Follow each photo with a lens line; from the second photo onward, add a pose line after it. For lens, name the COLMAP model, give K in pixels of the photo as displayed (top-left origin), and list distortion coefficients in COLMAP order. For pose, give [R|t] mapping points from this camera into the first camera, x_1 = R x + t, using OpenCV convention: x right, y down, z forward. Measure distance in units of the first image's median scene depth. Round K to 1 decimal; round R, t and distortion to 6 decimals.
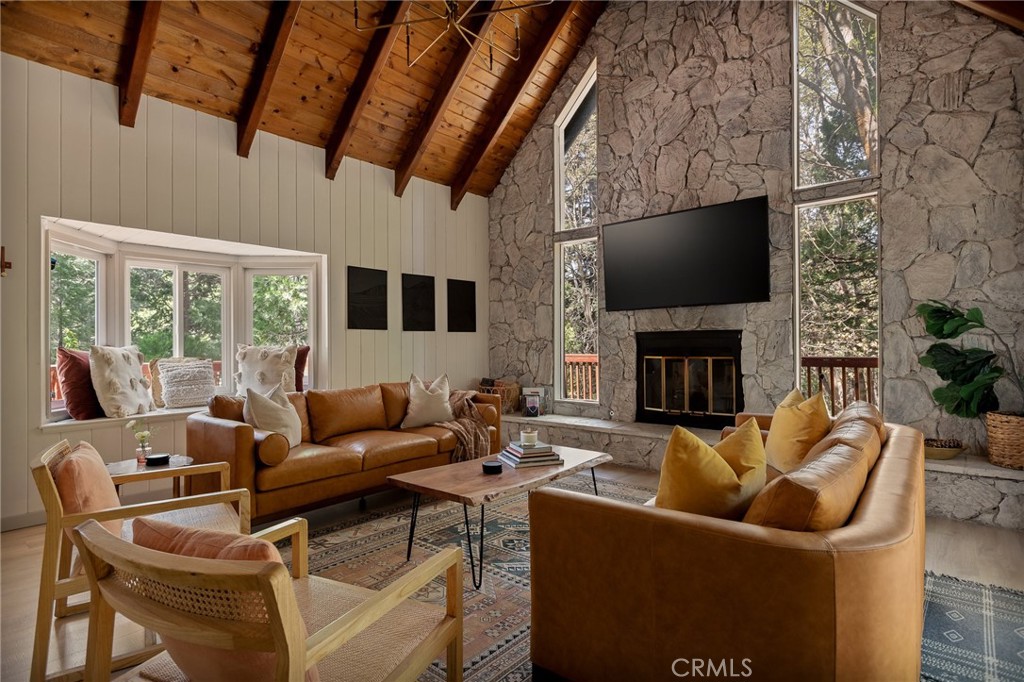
lens RADIAL K [[536.5, 0, 522.9], [0, 536.5, 344.5], [0, 0, 1]] dist [-0.005936, 0.001343]
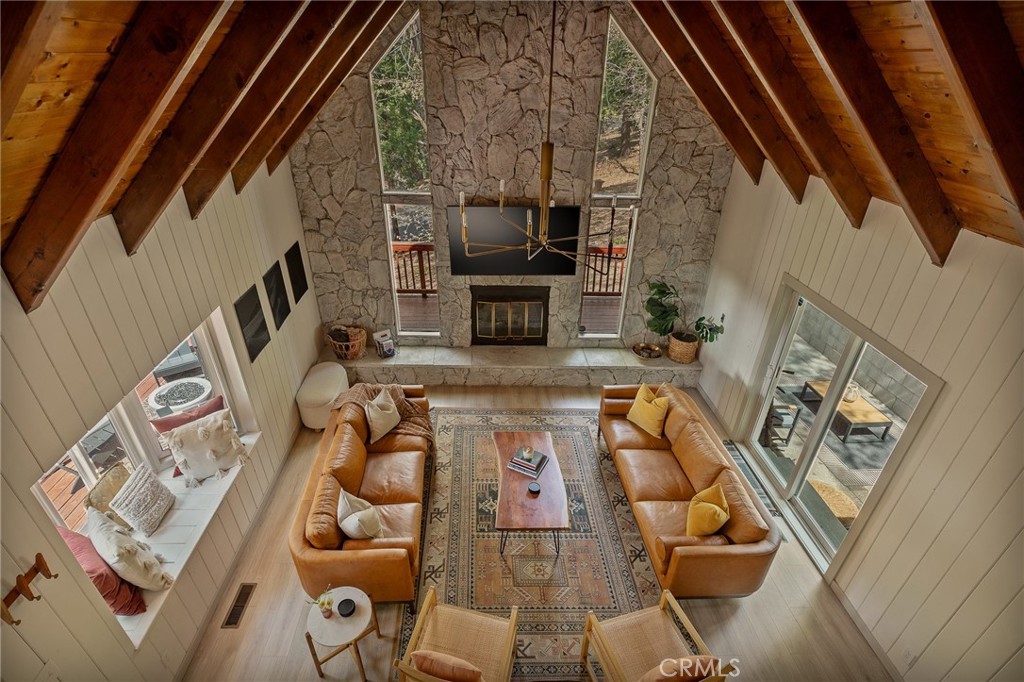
lens RADIAL K [[475.1, 0, 515.7], [0, 475.1, 356.0], [0, 0, 1]] dist [-0.001648, 0.000072]
pose [[0.749484, -0.312577, 0.583583, -0.475471], [-0.025571, 0.867189, 0.497322, -0.493423], [-0.661529, -0.387658, 0.641951, 0.132385]]
